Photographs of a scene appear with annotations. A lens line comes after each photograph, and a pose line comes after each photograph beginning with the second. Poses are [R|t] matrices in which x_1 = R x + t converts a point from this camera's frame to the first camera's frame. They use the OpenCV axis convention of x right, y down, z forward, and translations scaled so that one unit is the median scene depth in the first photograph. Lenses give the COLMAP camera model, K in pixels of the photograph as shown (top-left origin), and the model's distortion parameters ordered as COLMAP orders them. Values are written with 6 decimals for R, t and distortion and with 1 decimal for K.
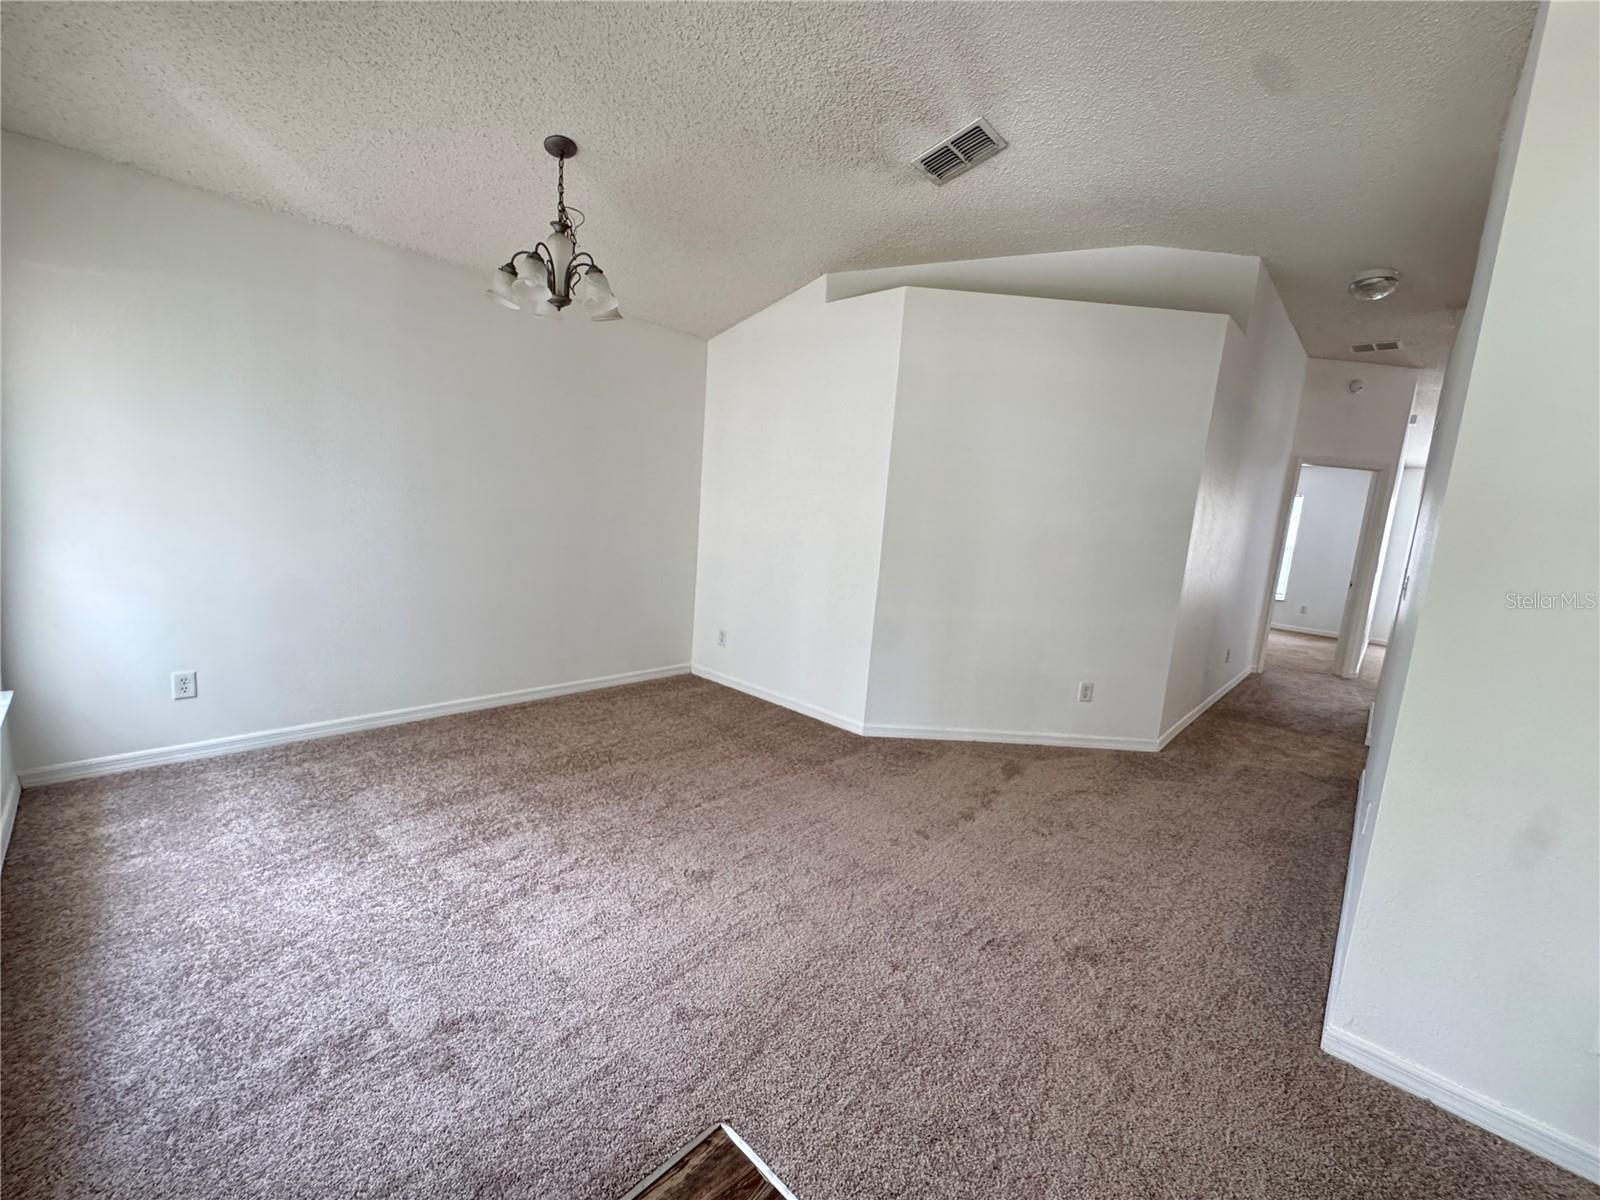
lens RADIAL K [[640.5, 0, 799.7], [0, 640.5, 602.1], [0, 0, 1]] dist [-0.002146, -0.000390]
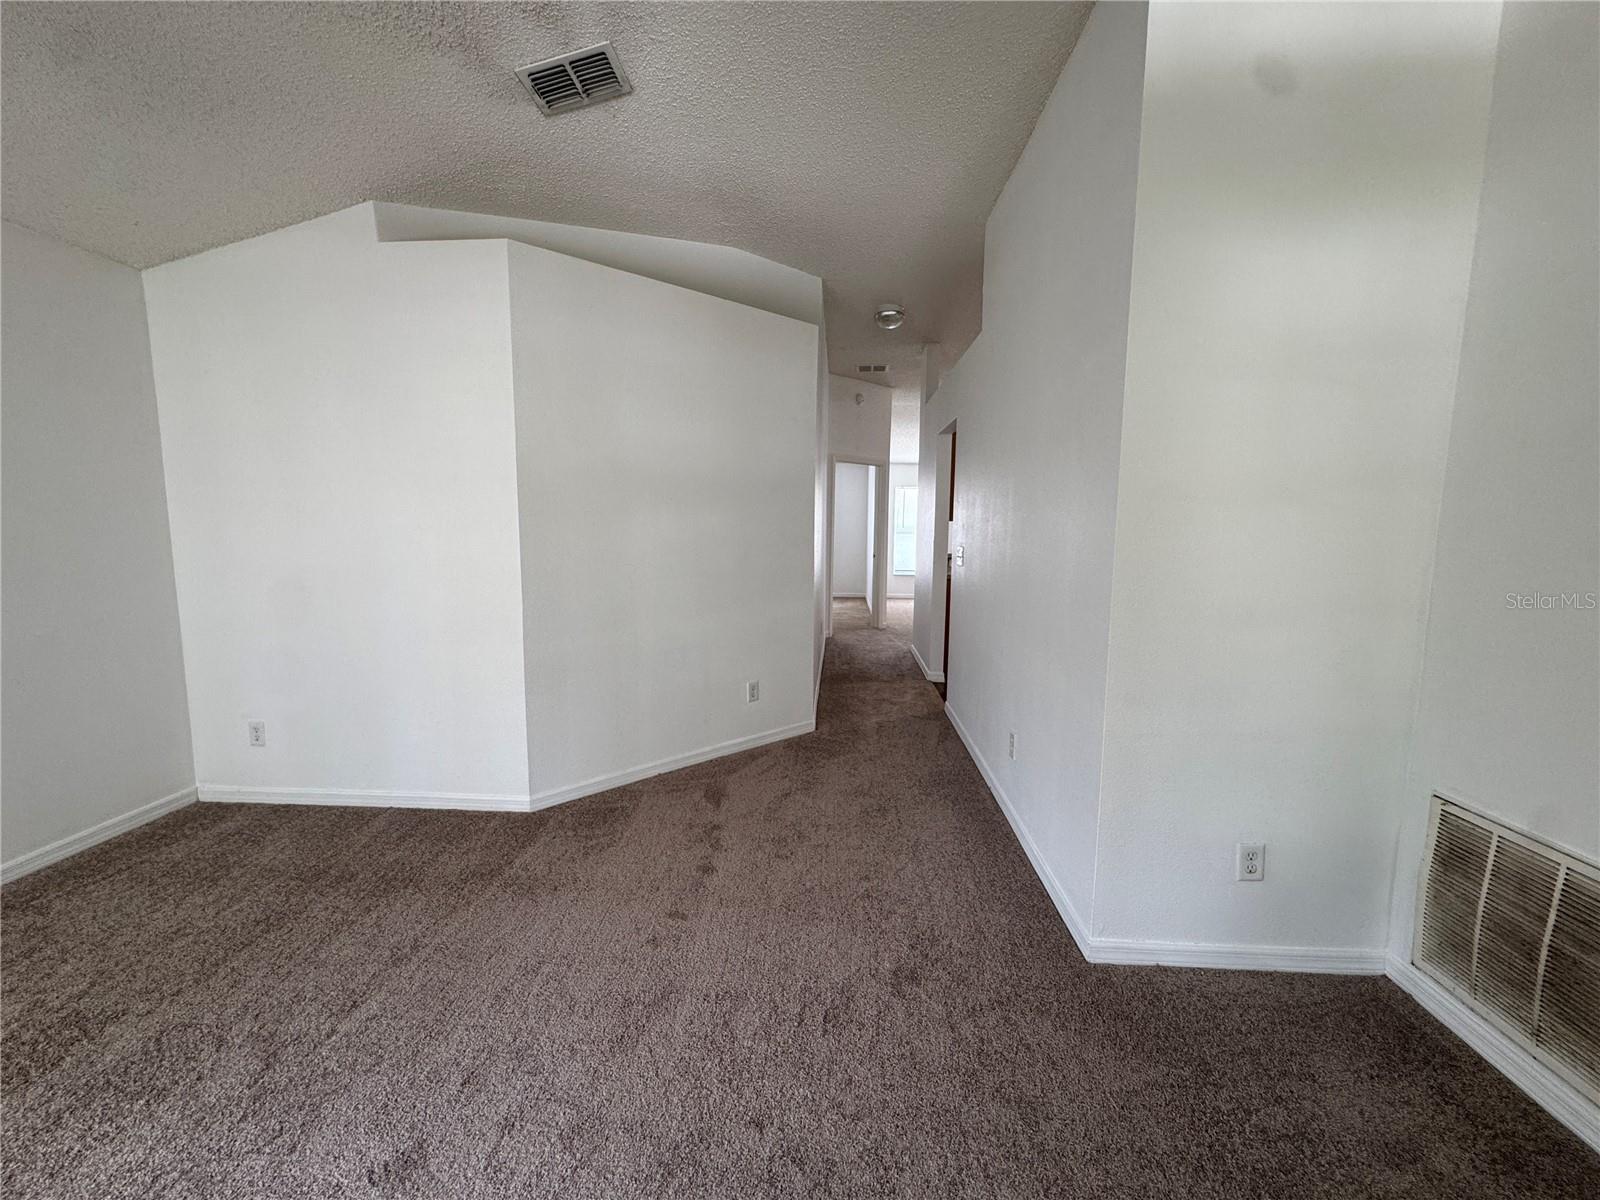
lens RADIAL K [[640.5, 0, 796.8], [0, 640.5, 600.3], [0, 0, 1]] dist [-0.002146, -0.000390]
pose [[0.771821, -0.142992, 0.619553, -0.110981], [0.145009, 0.988292, 0.047449, -0.041871], [-0.619084, 0.053219, 0.783519, 0.193415]]
